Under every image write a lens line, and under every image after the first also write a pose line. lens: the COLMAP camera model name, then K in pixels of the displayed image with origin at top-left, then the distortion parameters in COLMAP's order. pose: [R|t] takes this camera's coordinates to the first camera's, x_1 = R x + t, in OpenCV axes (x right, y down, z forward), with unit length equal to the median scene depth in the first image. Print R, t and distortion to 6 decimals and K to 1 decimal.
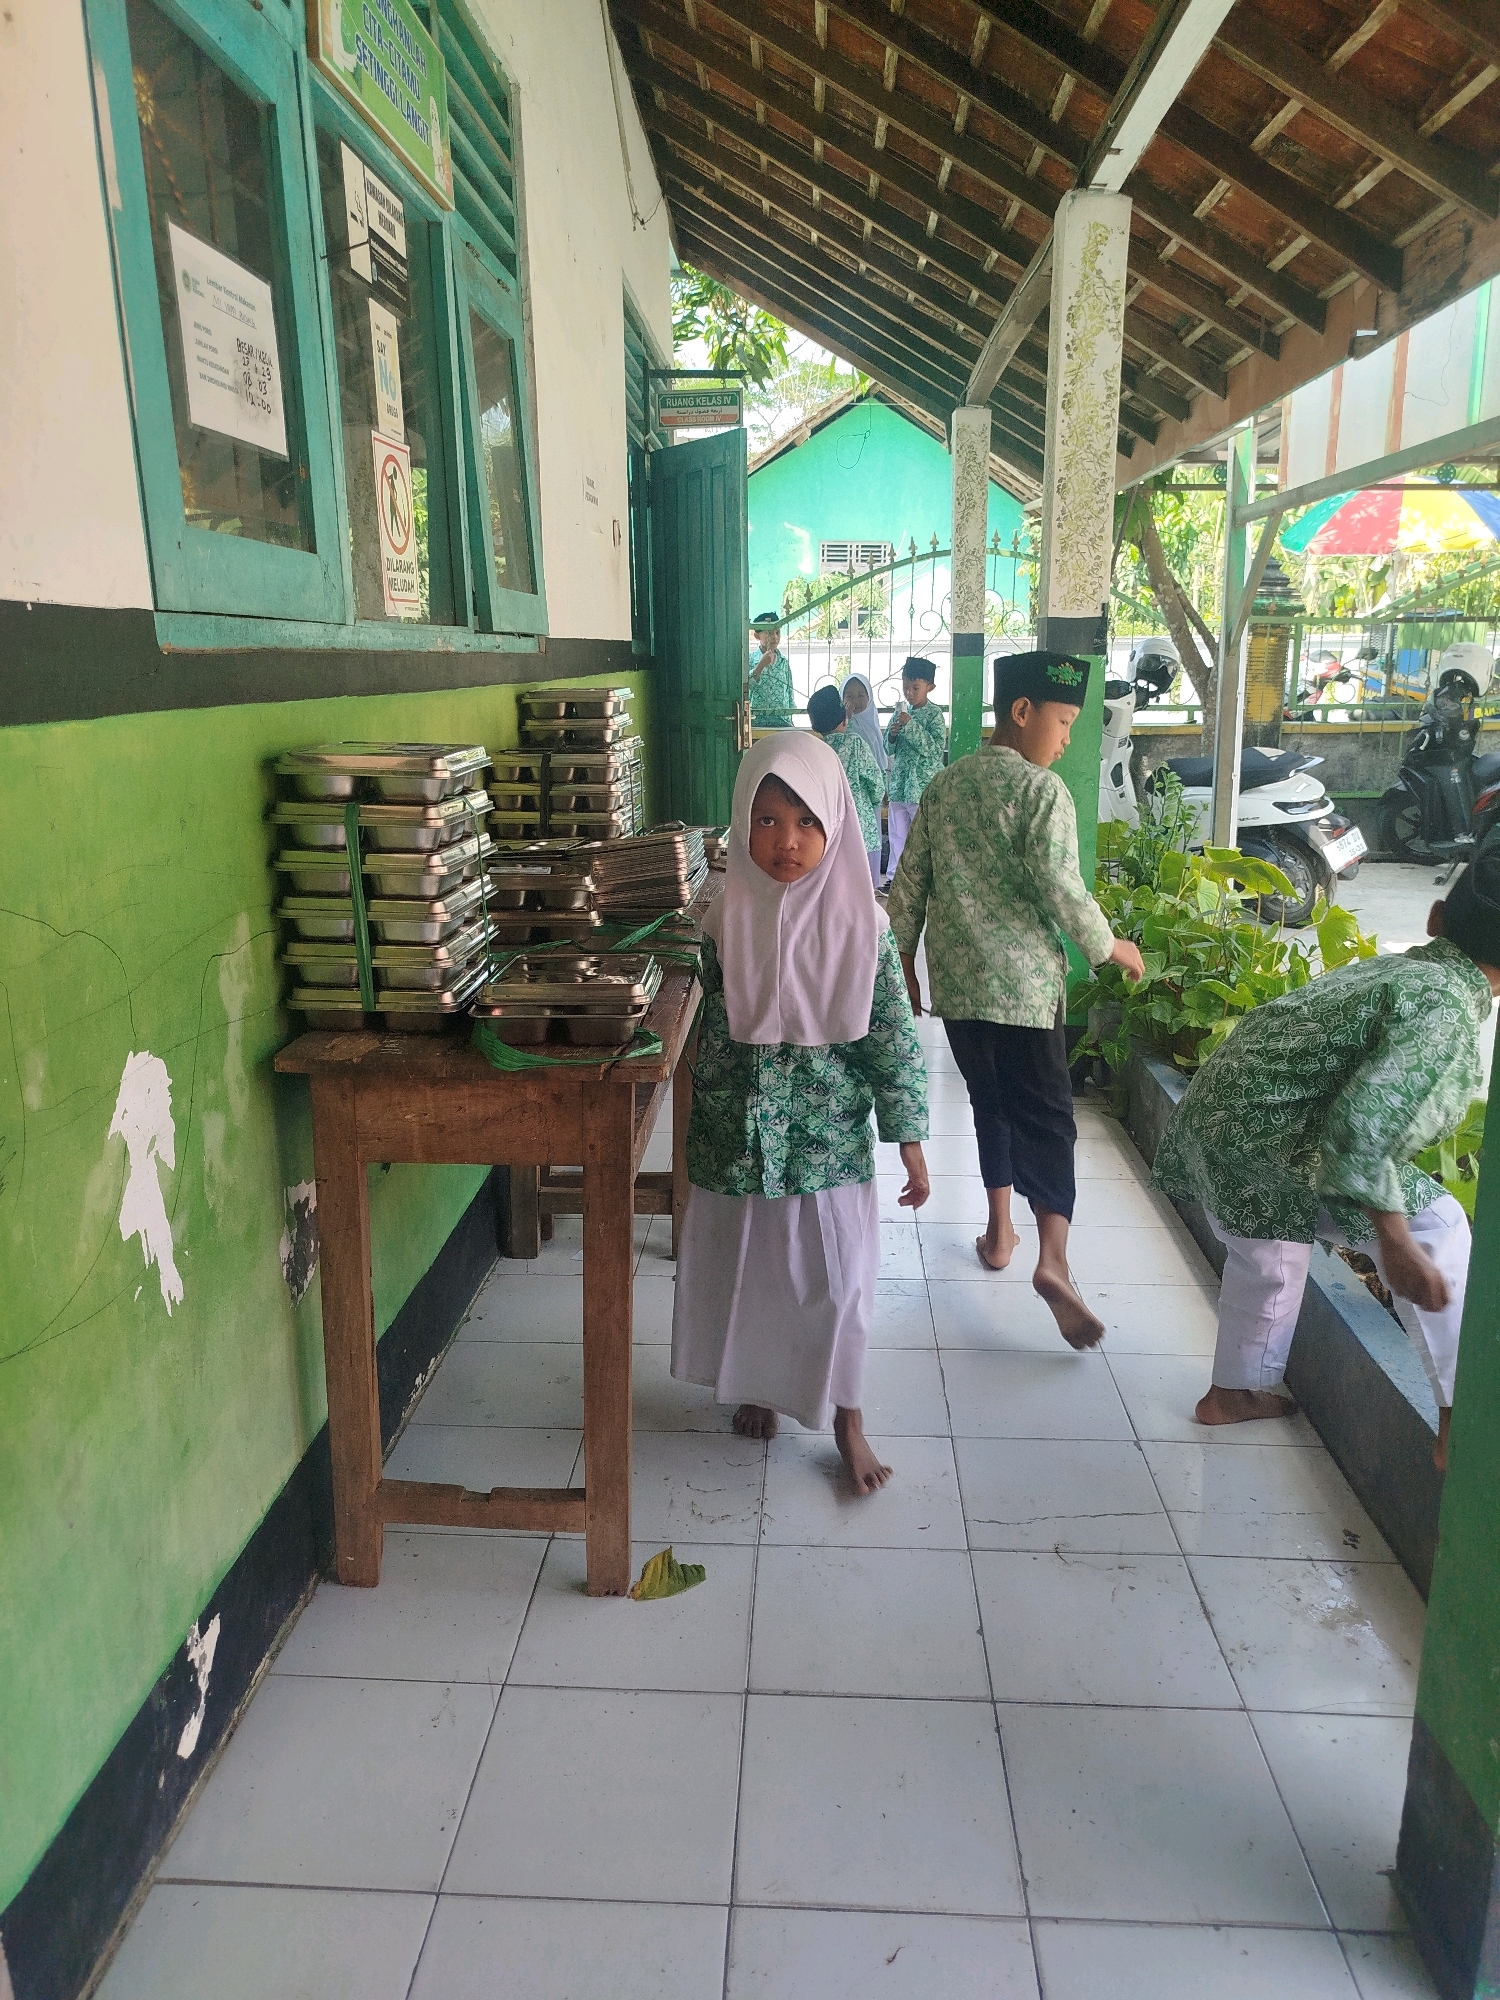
lens RADIAL K [[1448.4, 0, 750.1], [0, 1448.4, 1001.2], [0, 0, 1]] dist [0.011924, 0.018271]
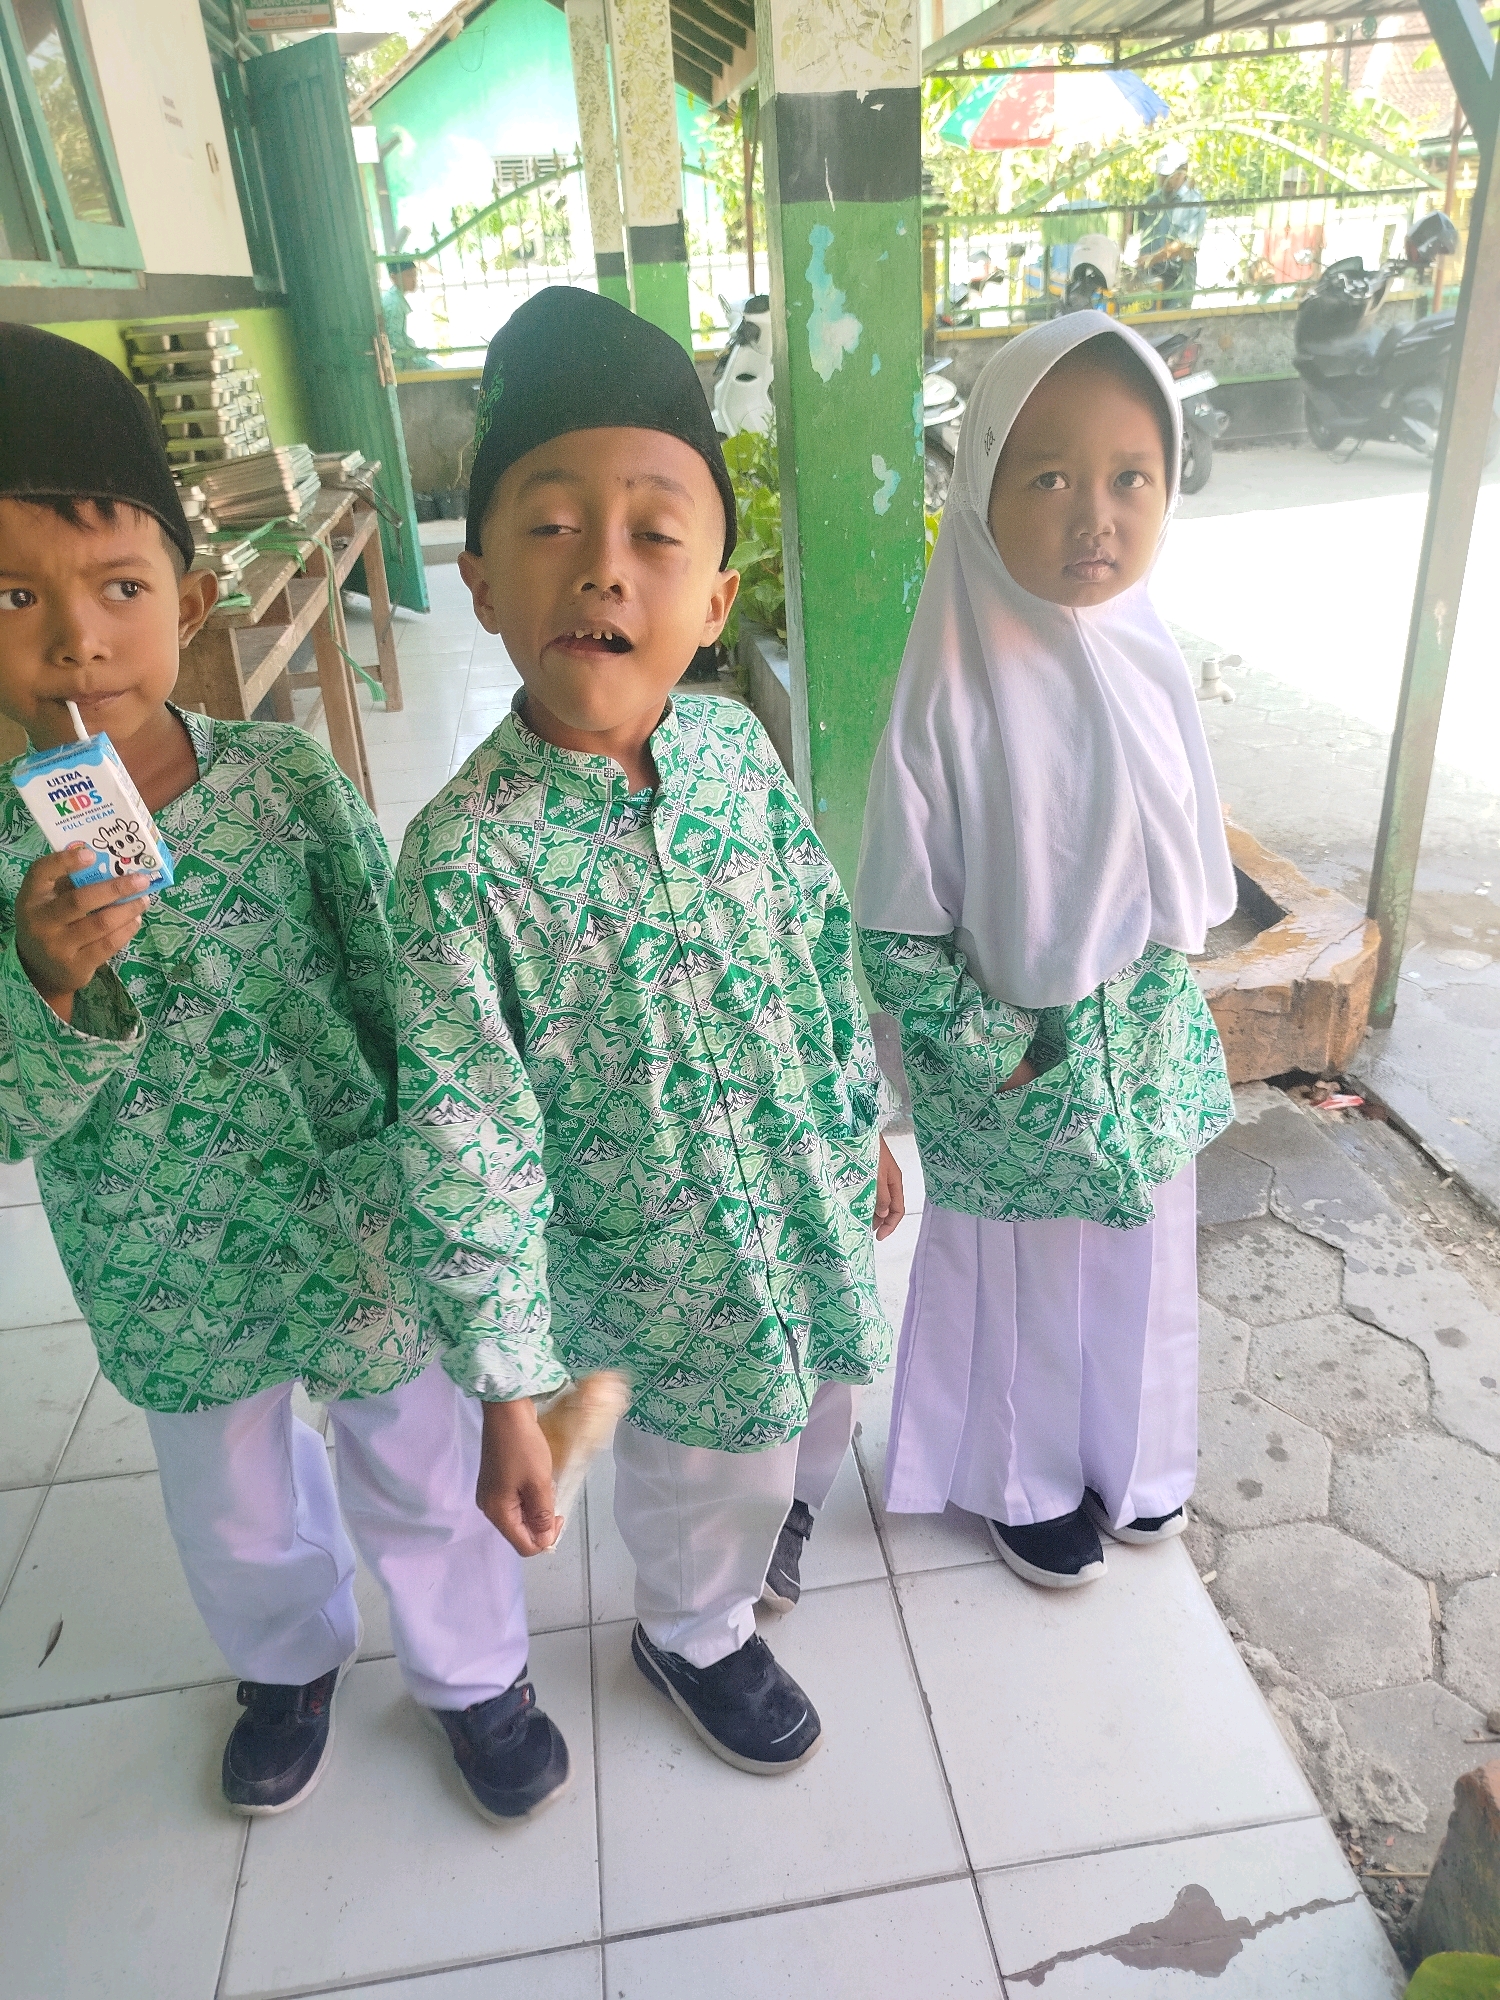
lens RADIAL K [[1448.4, 0, 756.2], [0, 1448.4, 1002.1], [0, 0, 1]] dist [0.011924, 0.018271]
pose [[0.981331, -0.133074, 0.138852, 0.051940], [0.099399, 0.969001, 0.226180, 0.043918], [-0.164646, -0.208155, 0.964138, -0.133811]]
